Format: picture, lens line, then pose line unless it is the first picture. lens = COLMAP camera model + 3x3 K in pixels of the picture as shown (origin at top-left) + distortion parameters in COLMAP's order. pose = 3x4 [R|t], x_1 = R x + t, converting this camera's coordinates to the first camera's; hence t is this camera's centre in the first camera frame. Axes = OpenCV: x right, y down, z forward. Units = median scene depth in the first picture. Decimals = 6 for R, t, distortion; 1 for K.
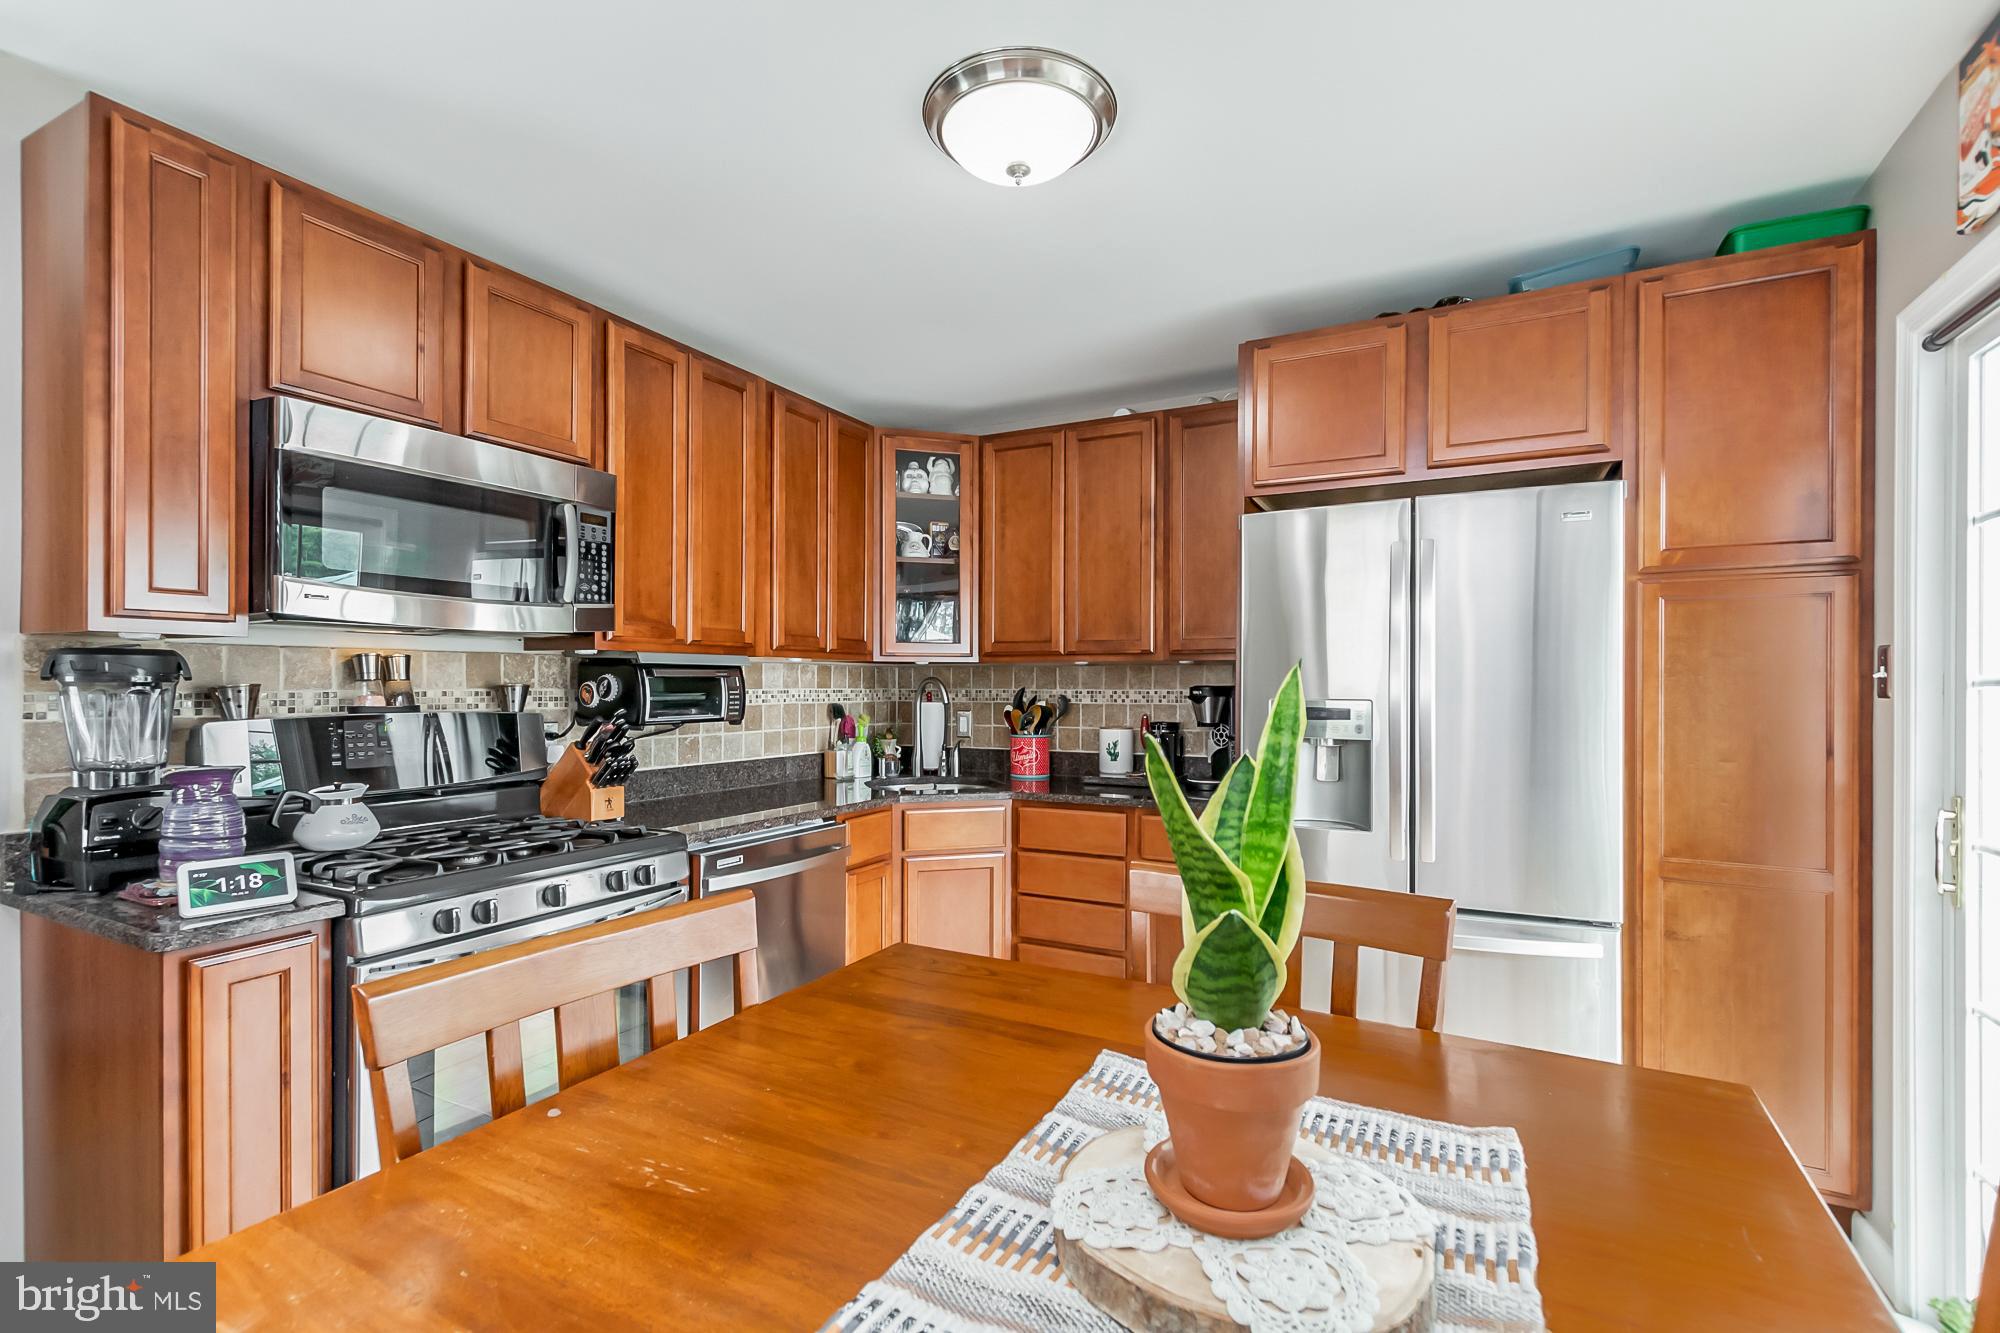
lens RADIAL K [[910.7, 0, 996.8], [0, 910.7, 676.1], [0, 0, 1]] dist [0.004001, 0.000745]
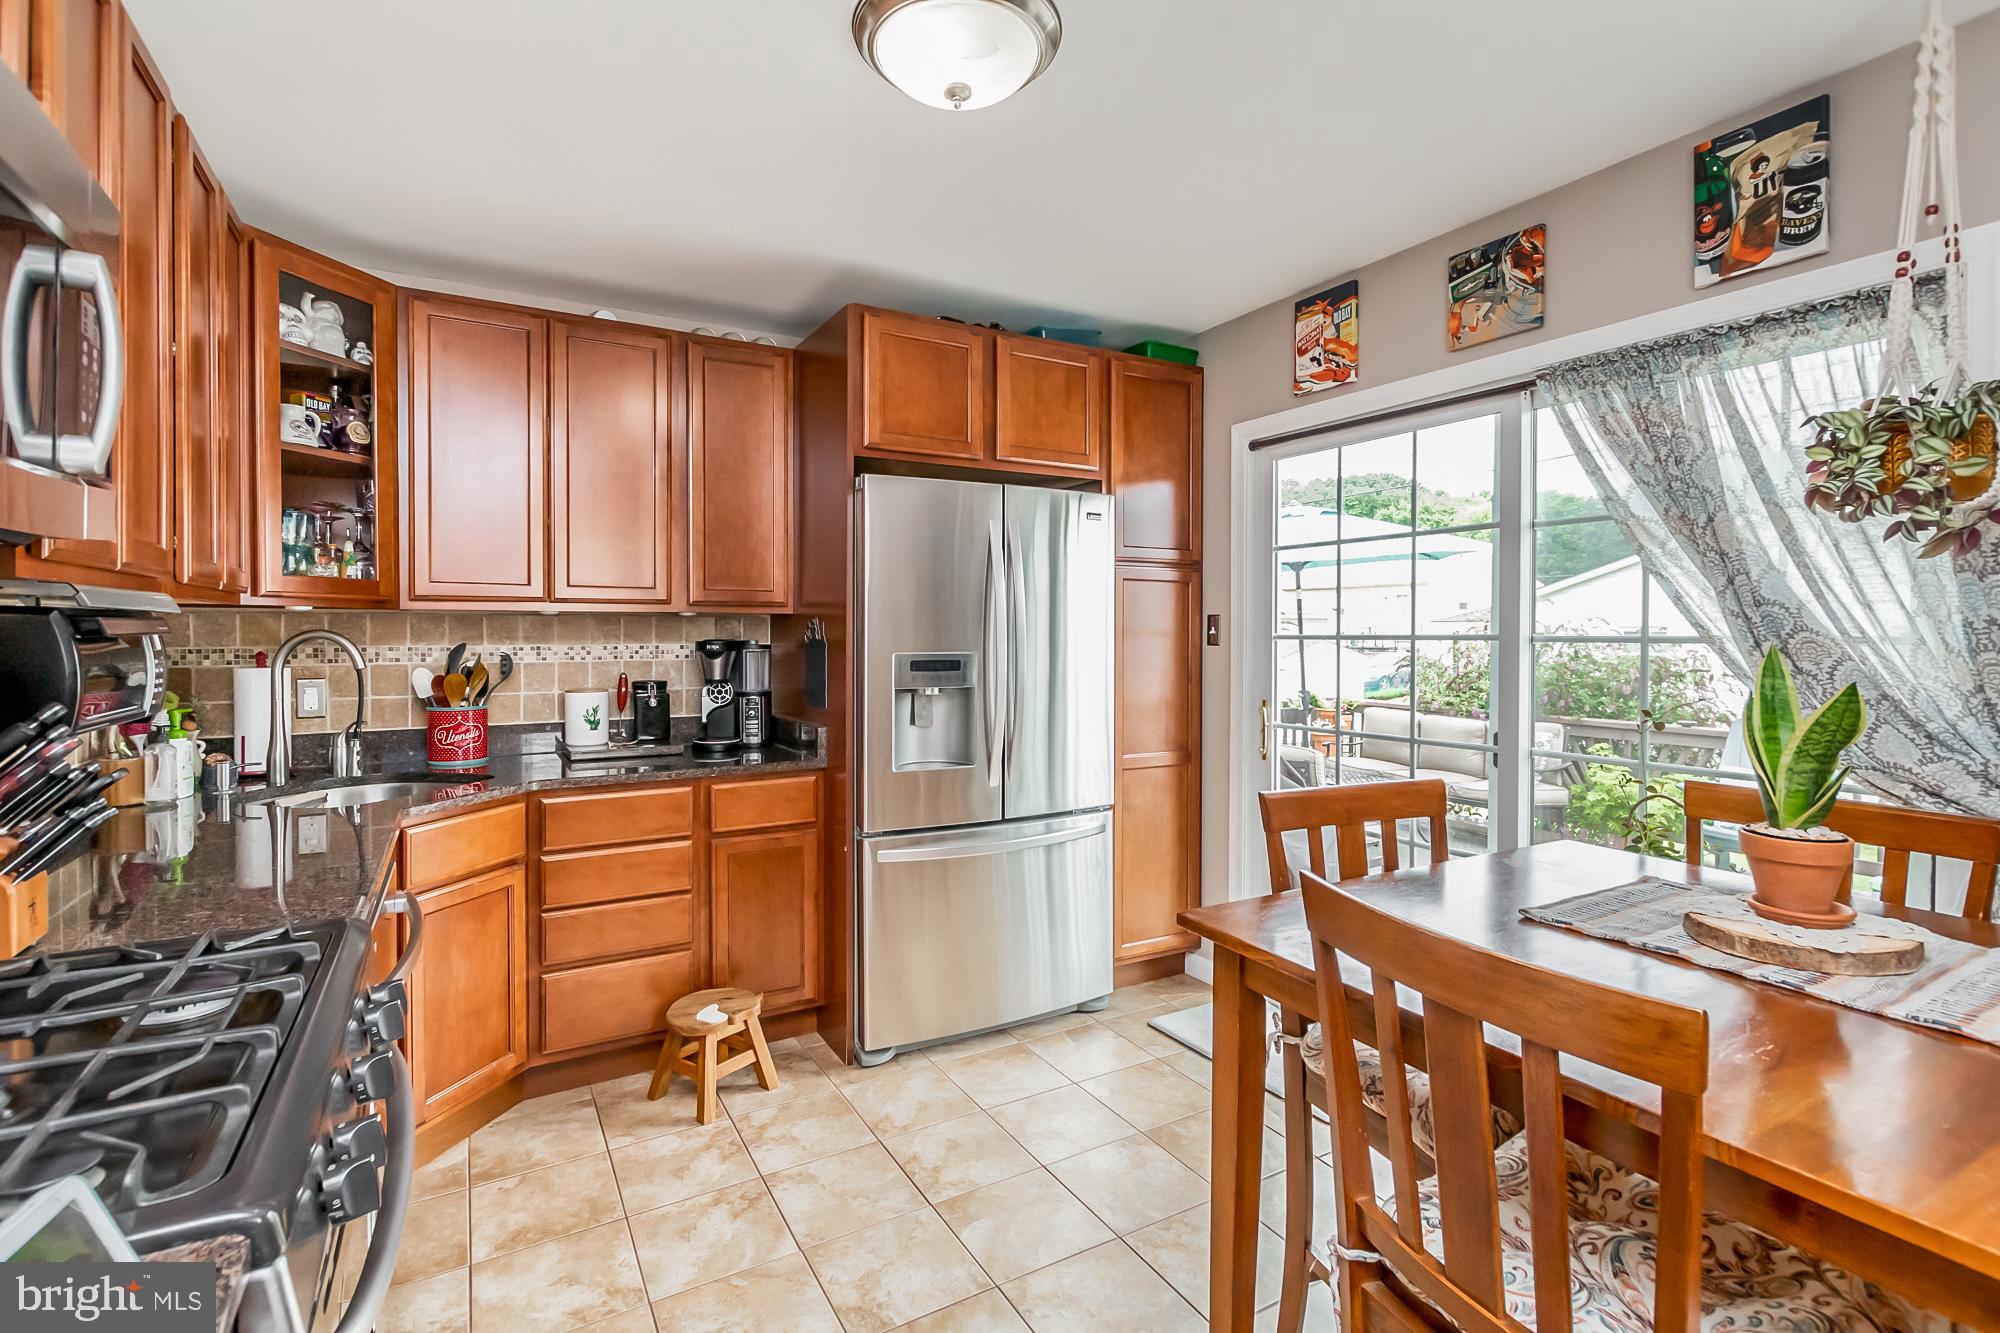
lens RADIAL K [[910.7, 0, 994.8], [0, 910.7, 633.2], [0, 0, 1]] dist [0.004001, 0.000745]
pose [[0.518182, -0.004078, 0.855260, -0.388103], [-0.002009, 0.999980, 0.005985, -0.001642], [-0.855268, -0.004820, 0.518164, 0.249801]]
